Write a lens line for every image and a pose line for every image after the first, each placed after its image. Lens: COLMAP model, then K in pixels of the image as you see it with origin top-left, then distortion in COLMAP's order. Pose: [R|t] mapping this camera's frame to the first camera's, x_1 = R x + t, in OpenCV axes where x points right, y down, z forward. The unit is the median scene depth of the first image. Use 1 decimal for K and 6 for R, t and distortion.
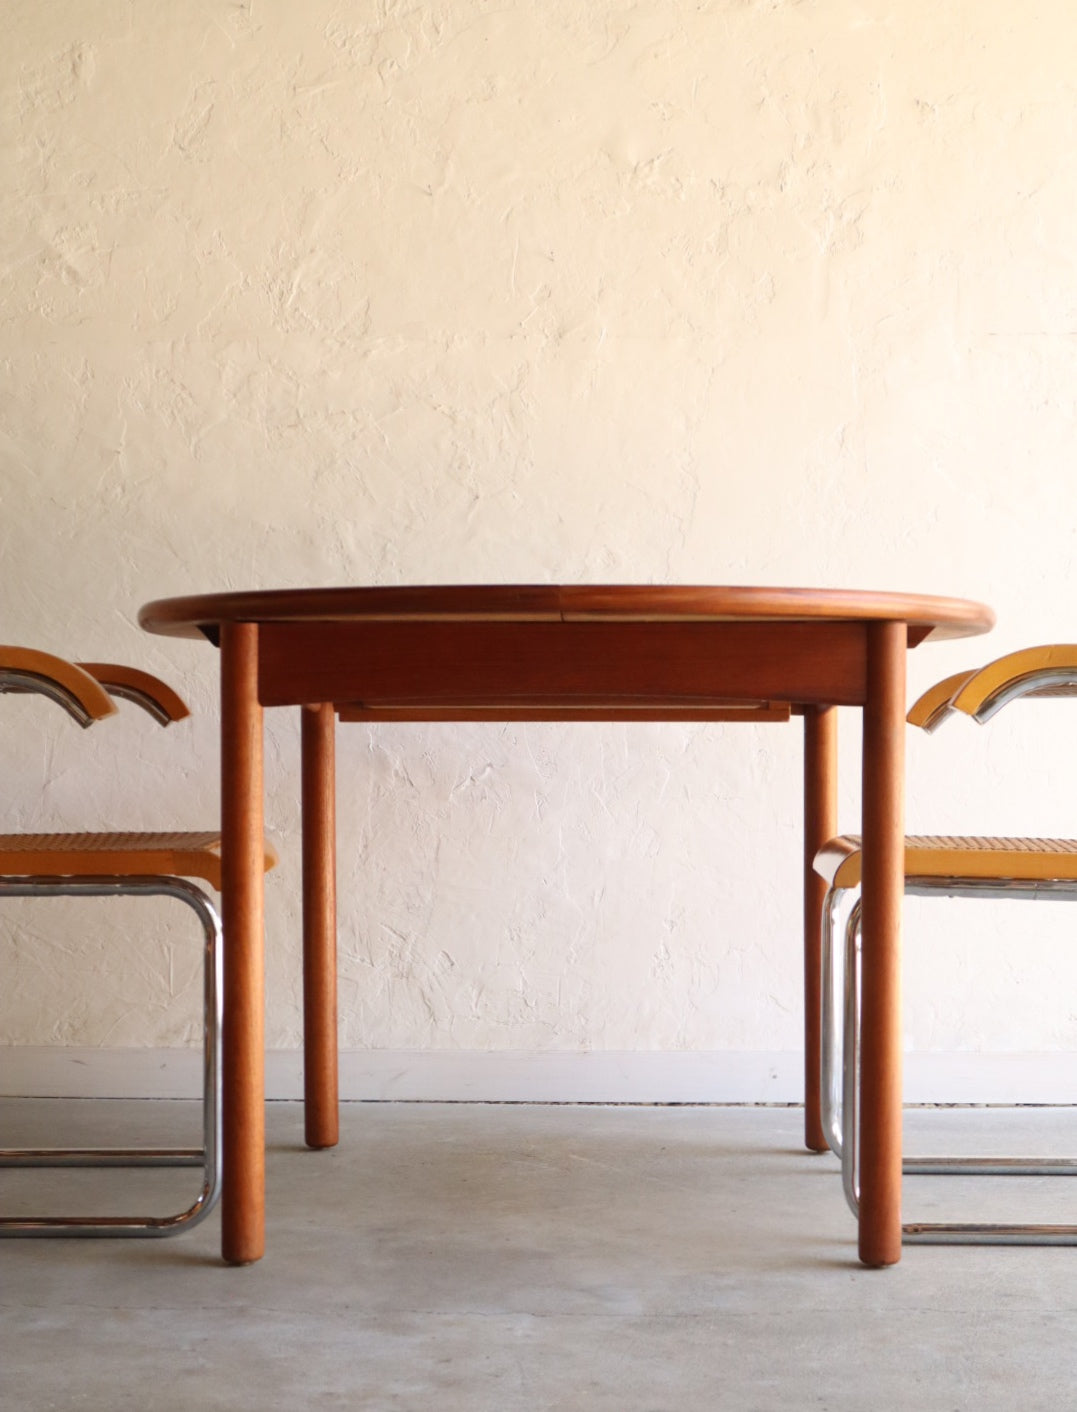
lens RADIAL K [[2227.5, 0, 547.0], [0, 2227.5, 808.8], [0, 0, 1]] dist [0.012226, 0.000000]
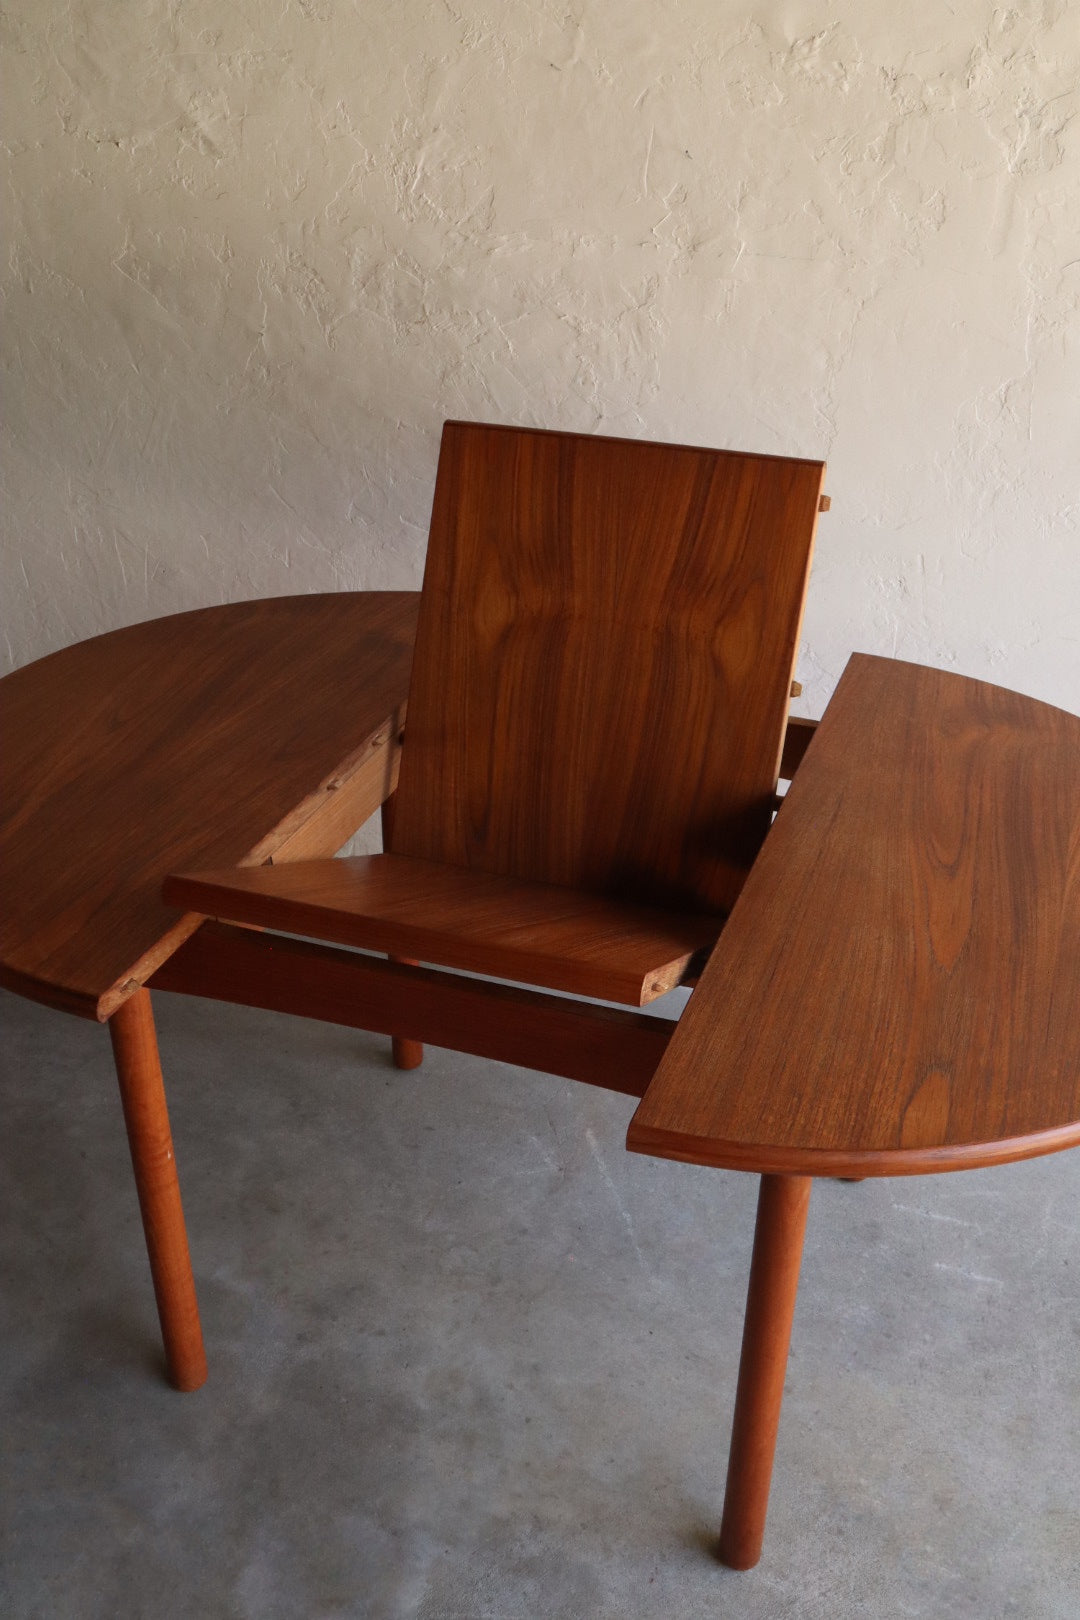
lens RADIAL K [[1562.9, 0, 542.0], [0, 1562.9, 818.8], [0, 0, 1]] dist [-0.079087, 0.000000]
pose [[0.944578, 0.166875, -0.282710, 0.158076], [-0.019530, 0.888207, 0.459029, -0.289403], [0.327706, -0.428067, 0.842239, 0.371695]]
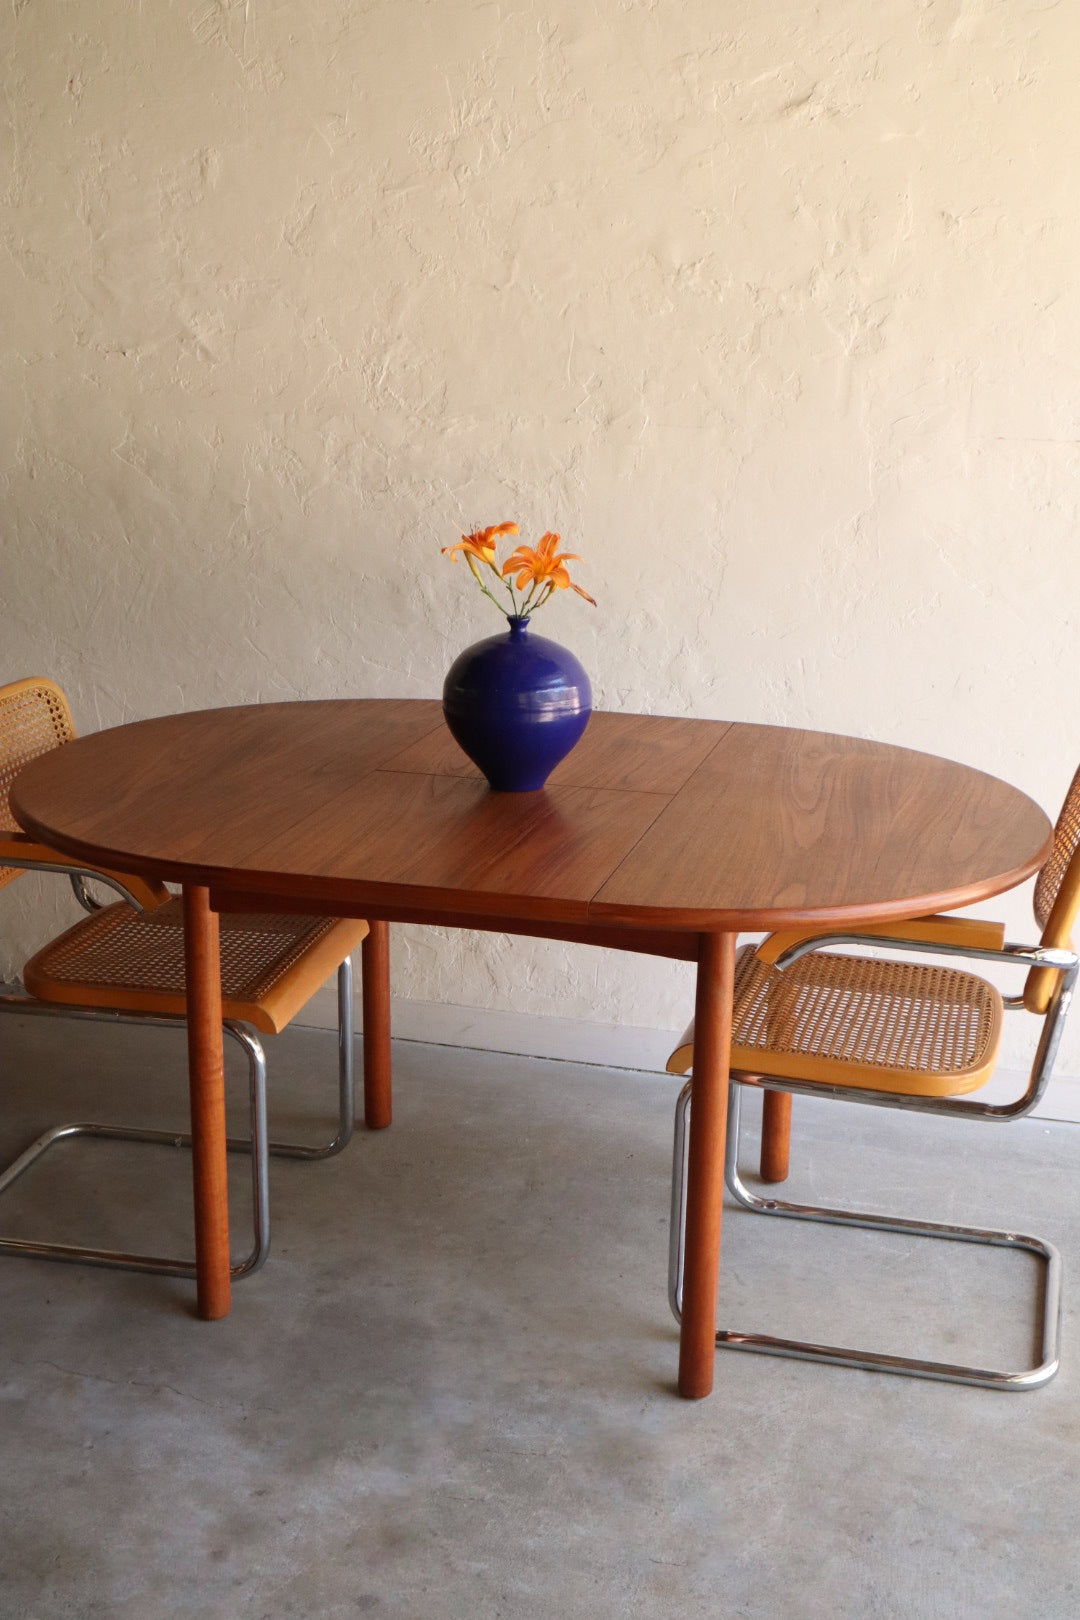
lens RADIAL K [[1915.0, 0, 540.3], [0, 1915.0, 815.6], [0, 0, 1]] dist [-0.045385, 0.000000]
pose [[0.971603, 0.076068, -0.224058, 0.201464], [-0.022131, 0.971980, 0.234021, -0.243187], [0.235581, -0.222416, 0.946062, 0.043049]]
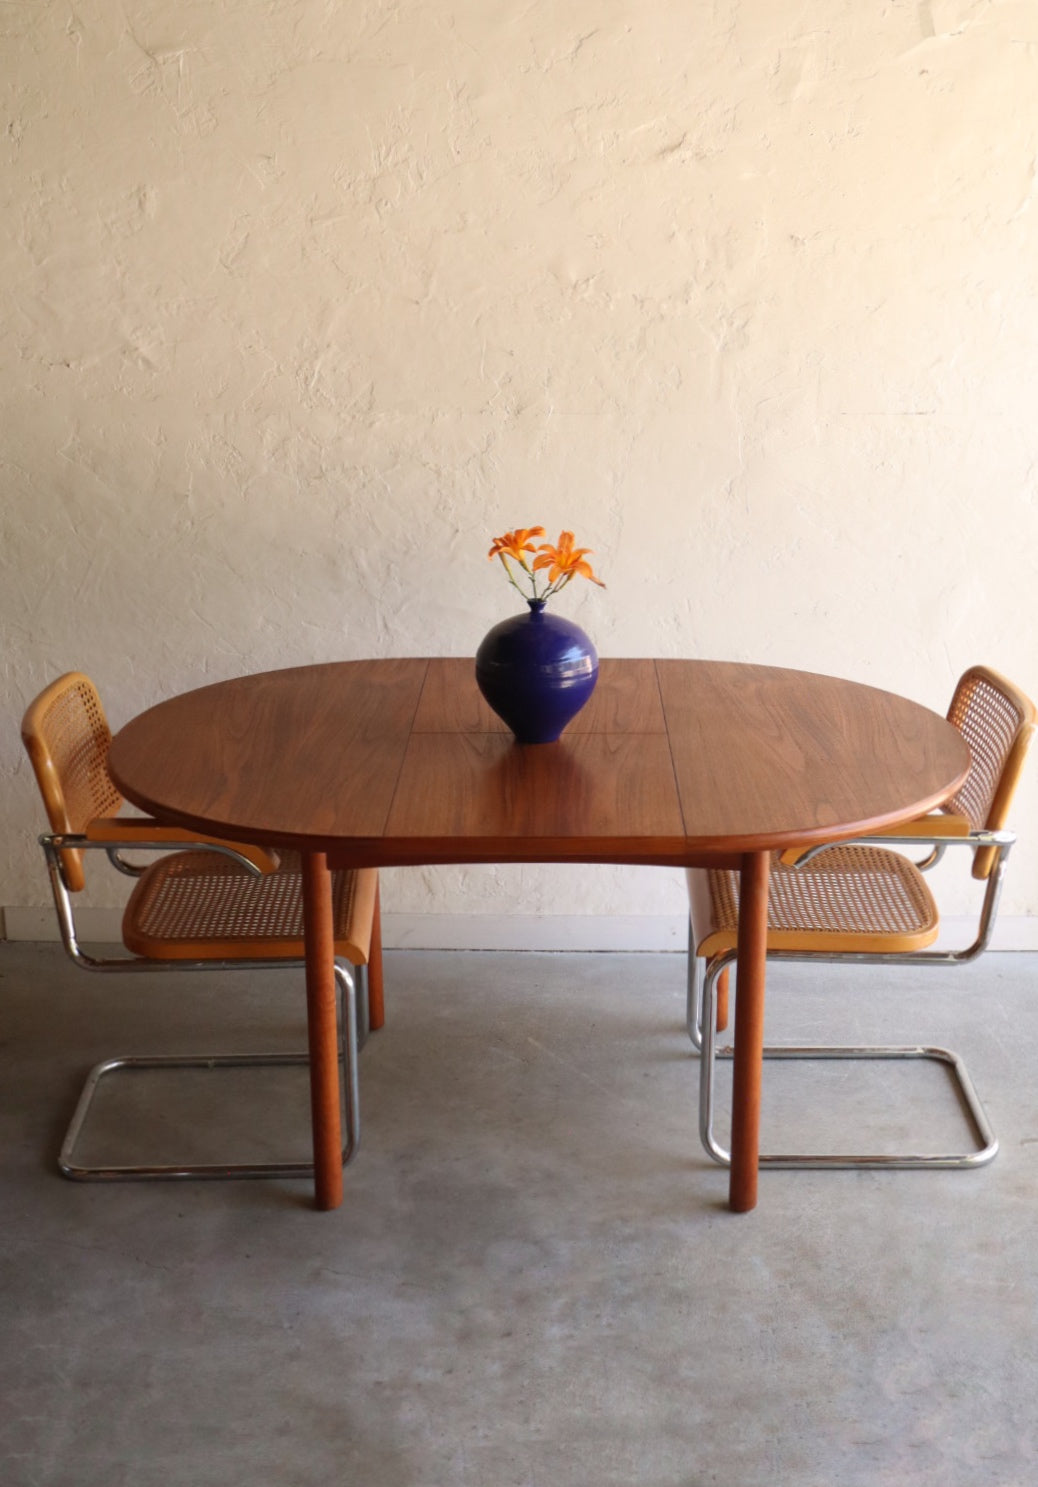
lens RADIAL K [[1865.0, 0, 543.1], [0, 1865.0, 679.8], [0, 0, 1]] dist [-0.064029, 0.000000]
pose [[0.999890, -0.007511, 0.012757, 0.005249], [0.004263, 0.971317, 0.237749, -0.319352], [-0.014177, -0.237669, 0.971243, -0.109162]]
